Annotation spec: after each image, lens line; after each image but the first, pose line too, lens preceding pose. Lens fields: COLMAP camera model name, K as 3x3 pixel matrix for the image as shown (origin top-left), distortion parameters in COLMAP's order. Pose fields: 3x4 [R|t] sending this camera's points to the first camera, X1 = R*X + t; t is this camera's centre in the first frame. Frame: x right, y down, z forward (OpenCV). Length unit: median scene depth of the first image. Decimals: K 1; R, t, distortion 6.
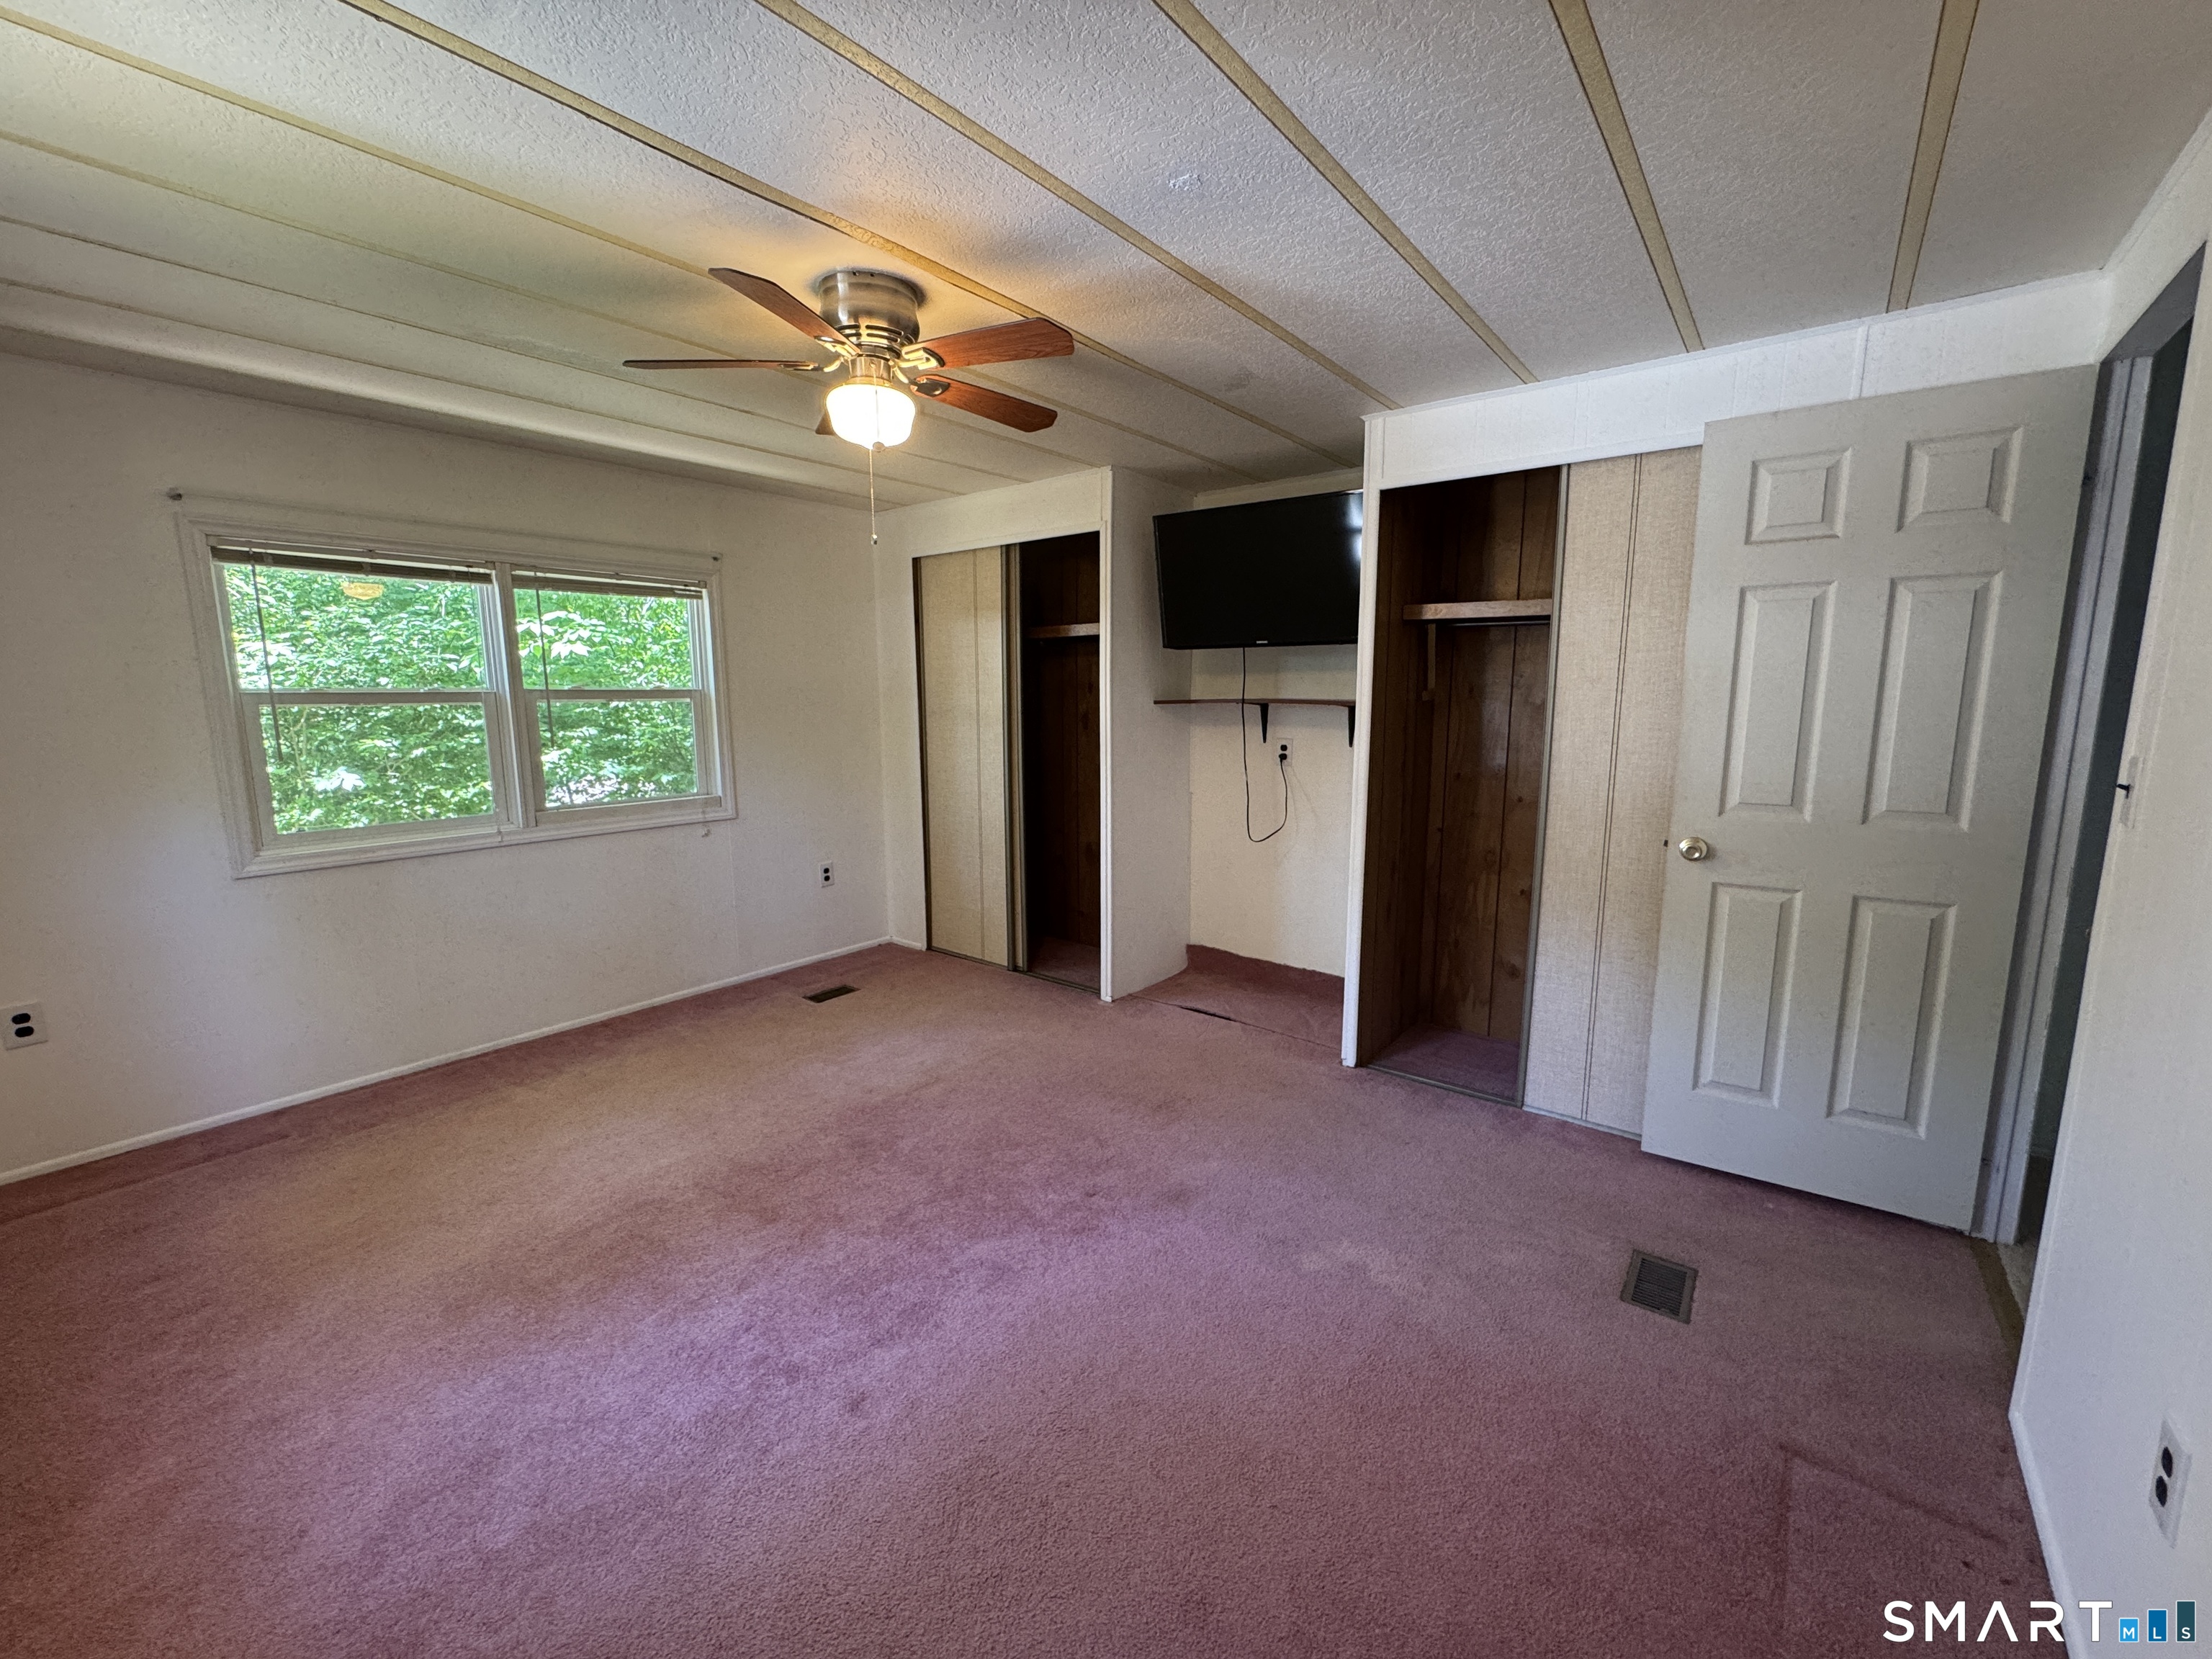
lens RADIAL K [[892.0, 0, 1101.3], [0, 892.0, 826.9], [0, 0, 1]] dist [-0.003030, -0.000295]
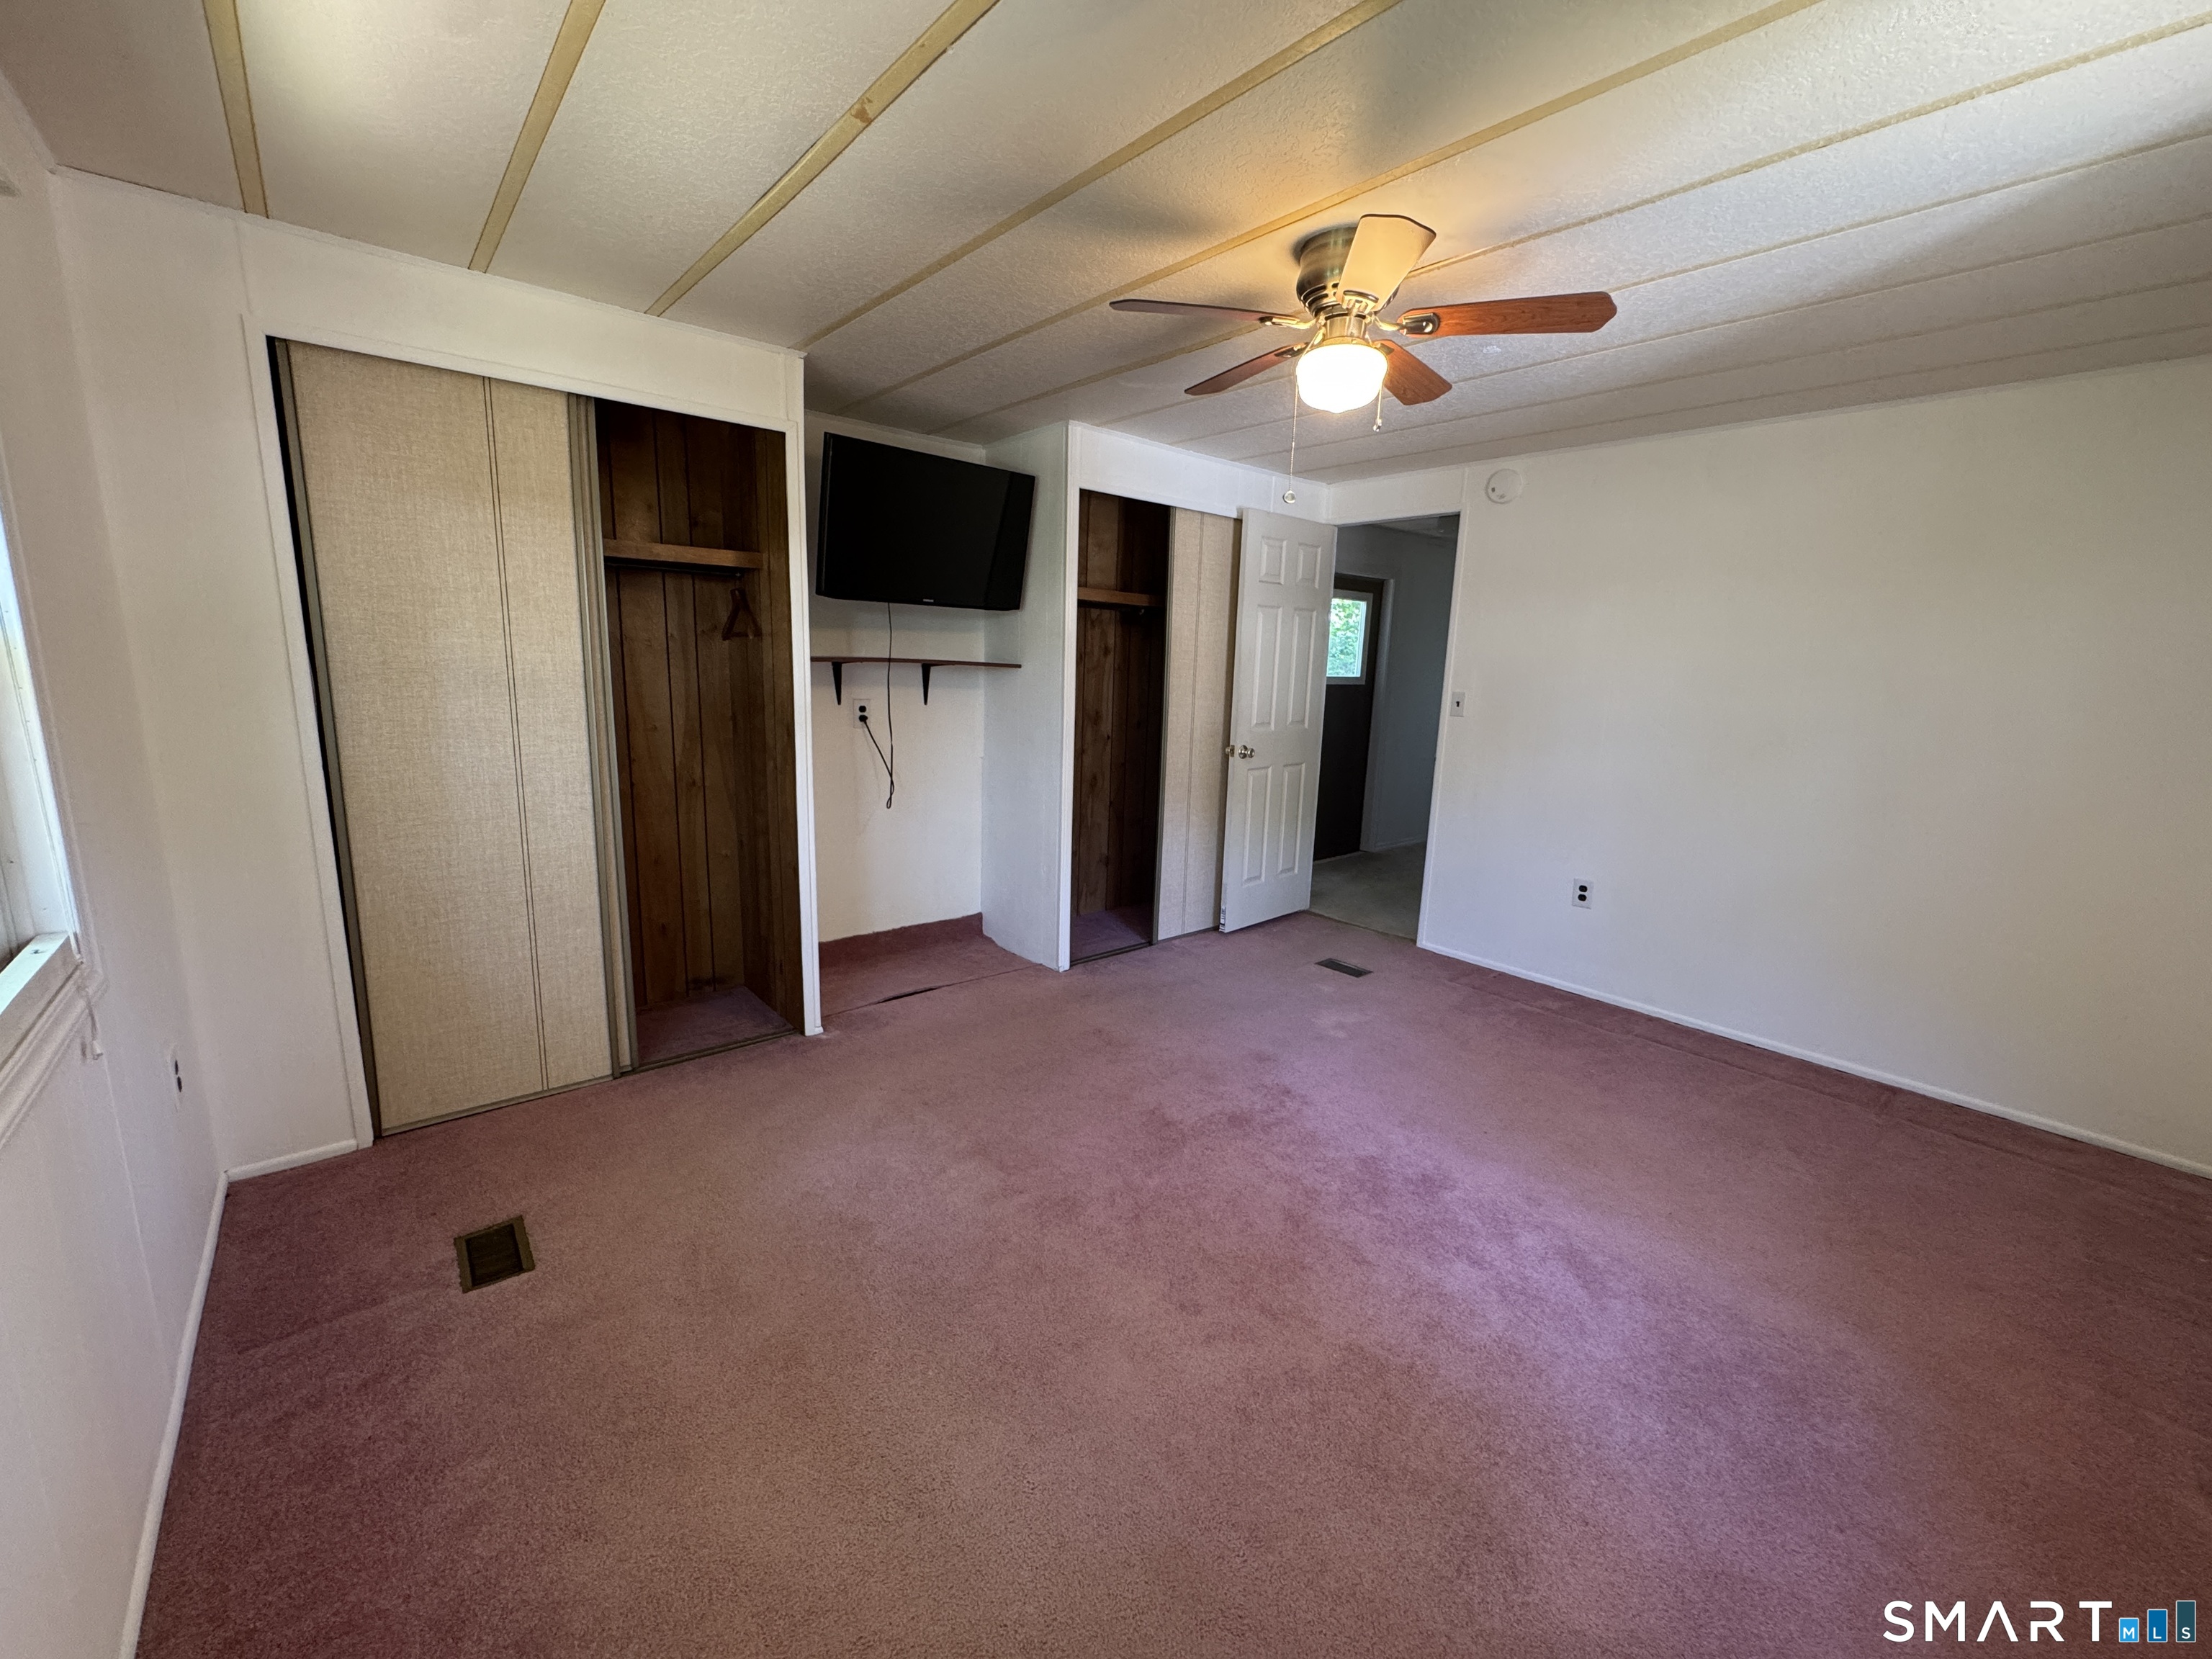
lens RADIAL K [[892.0, 0, 1113.0], [0, 892.0, 824.7], [0, 0, 1]] dist [-0.003030, -0.000295]
pose [[0.184015, -0.172964, 0.967586, -0.745103], [0.114612, 0.981457, 0.153646, -0.089975], [-0.976219, 0.082623, 0.200426, 0.606908]]
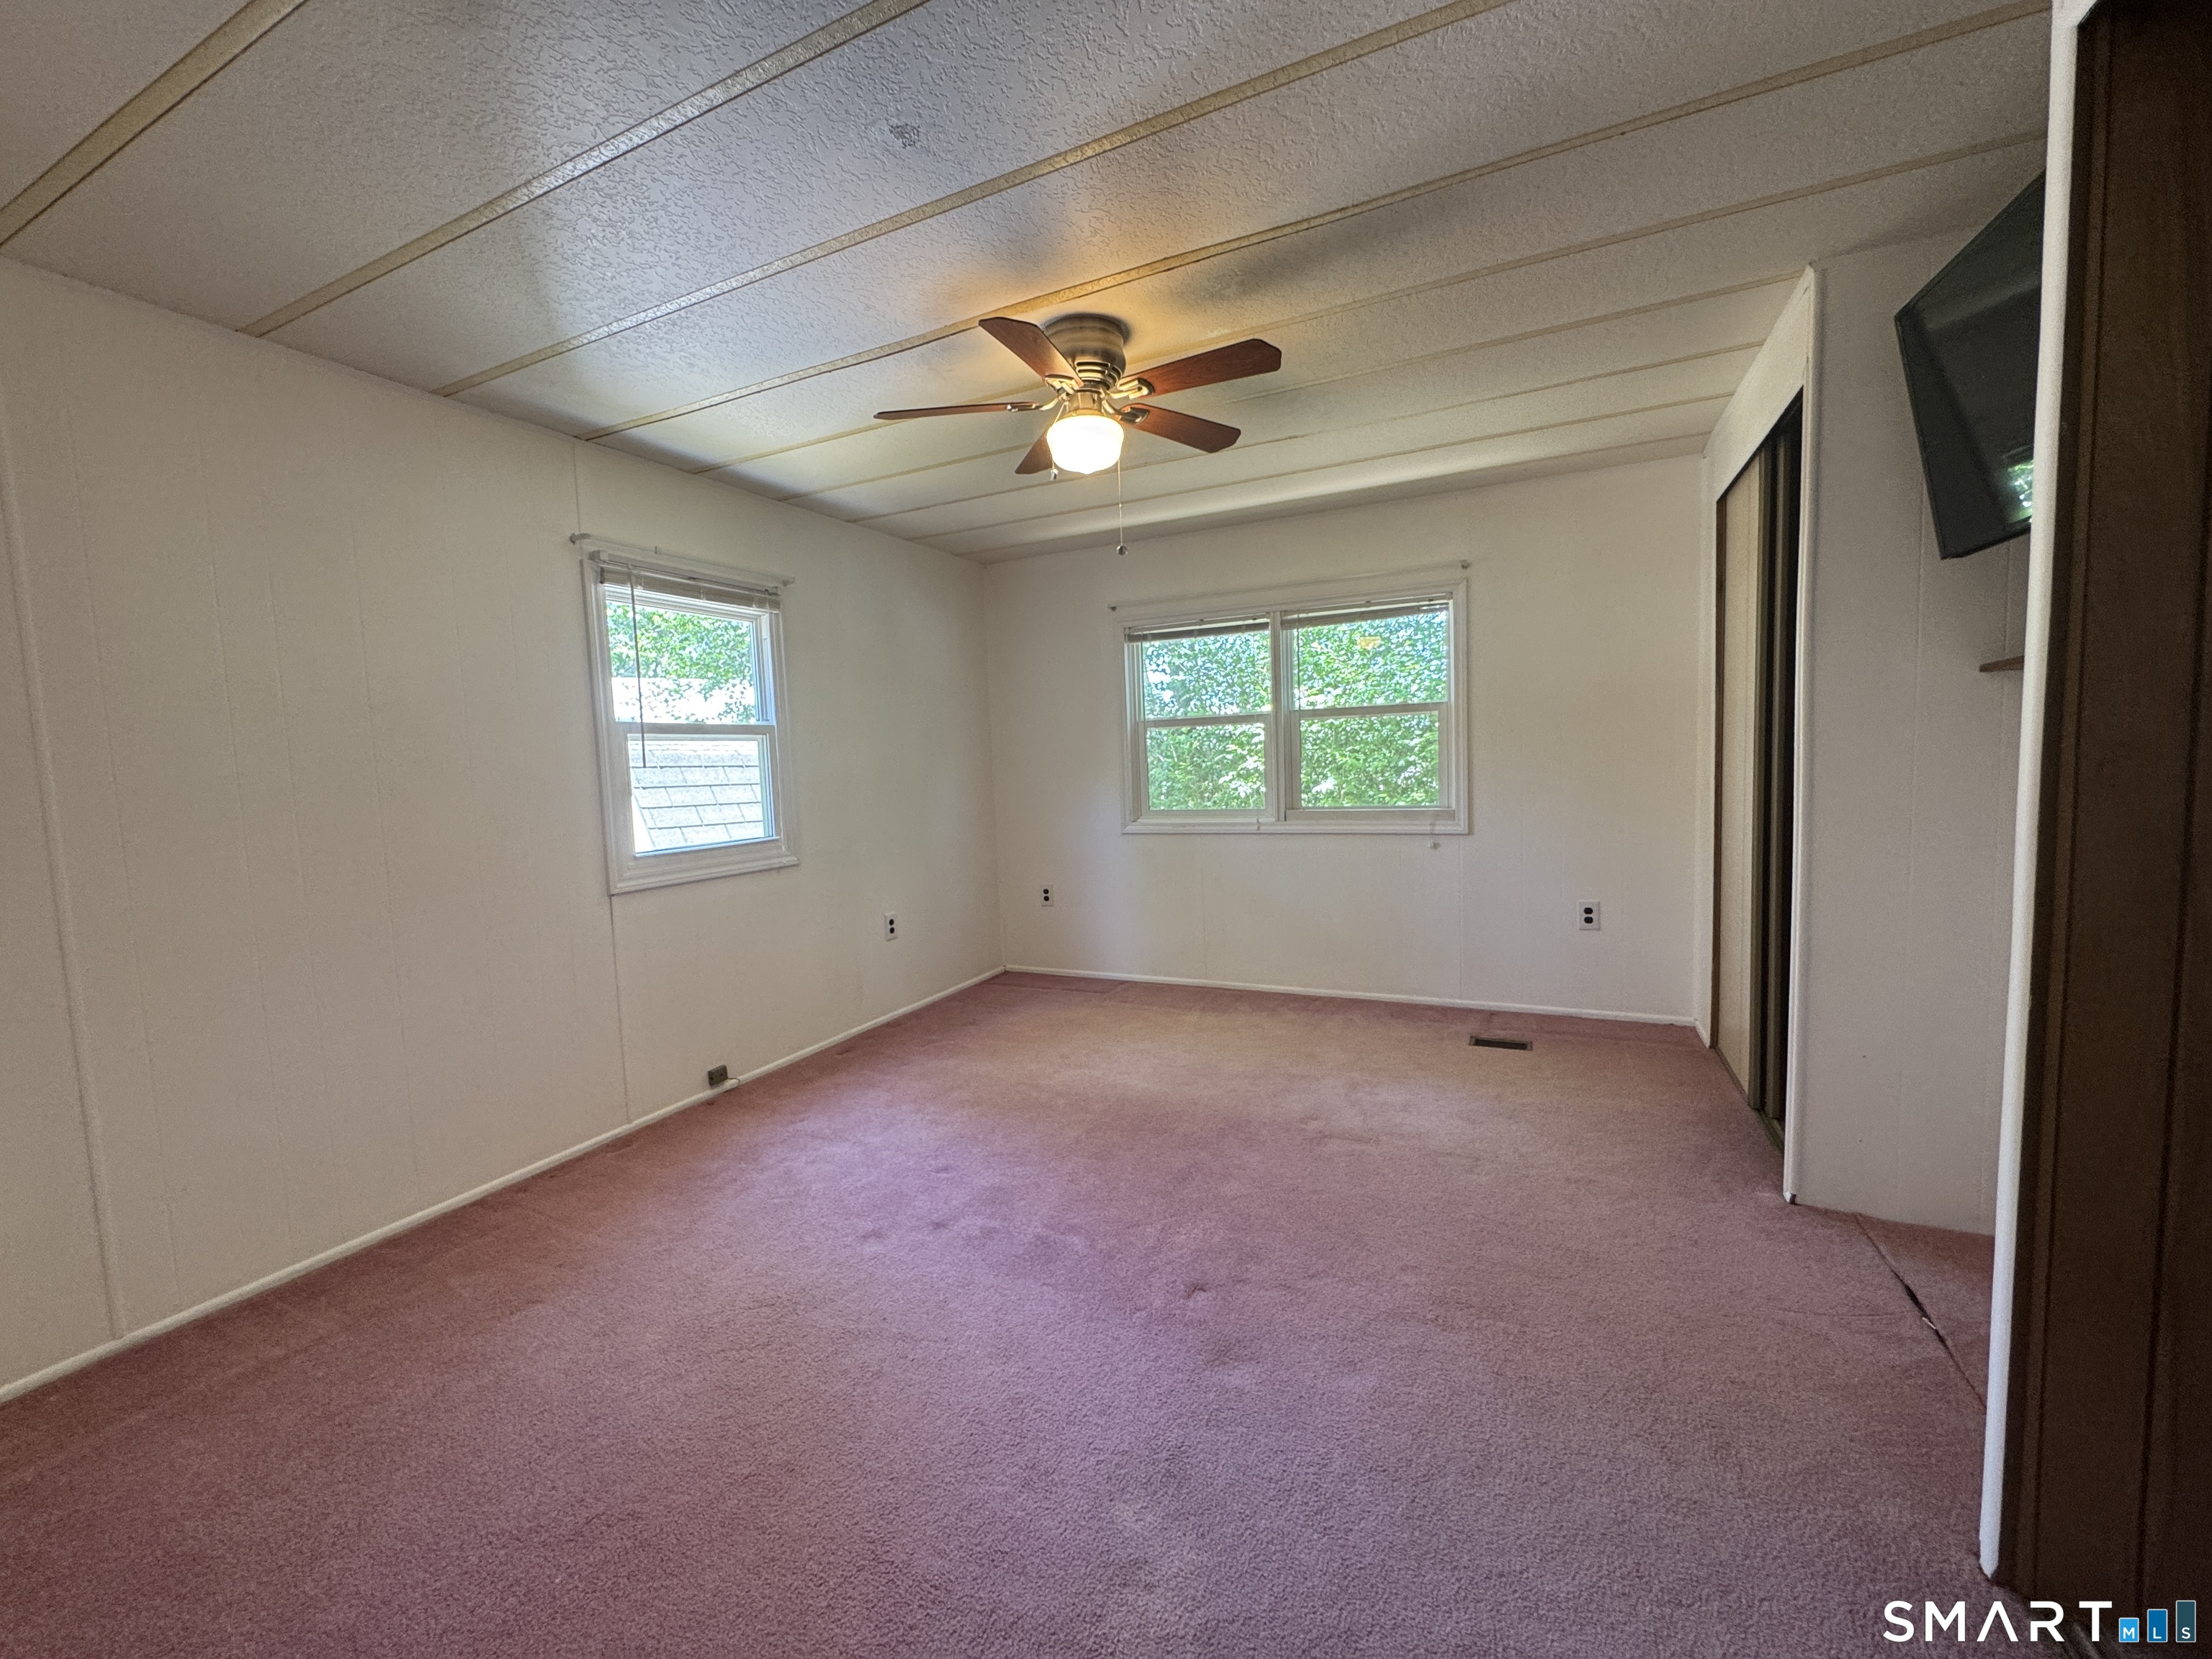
lens RADIAL K [[892.0, 0, 1095.7], [0, 892.0, 826.4], [0, 0, 1]] dist [-0.003030, -0.000295]
pose [[0.213324, 0.071726, -0.974345, 0.489062], [-0.108930, 0.992829, 0.049237, -0.024354], [0.970890, 0.095632, 0.219608, 0.454606]]
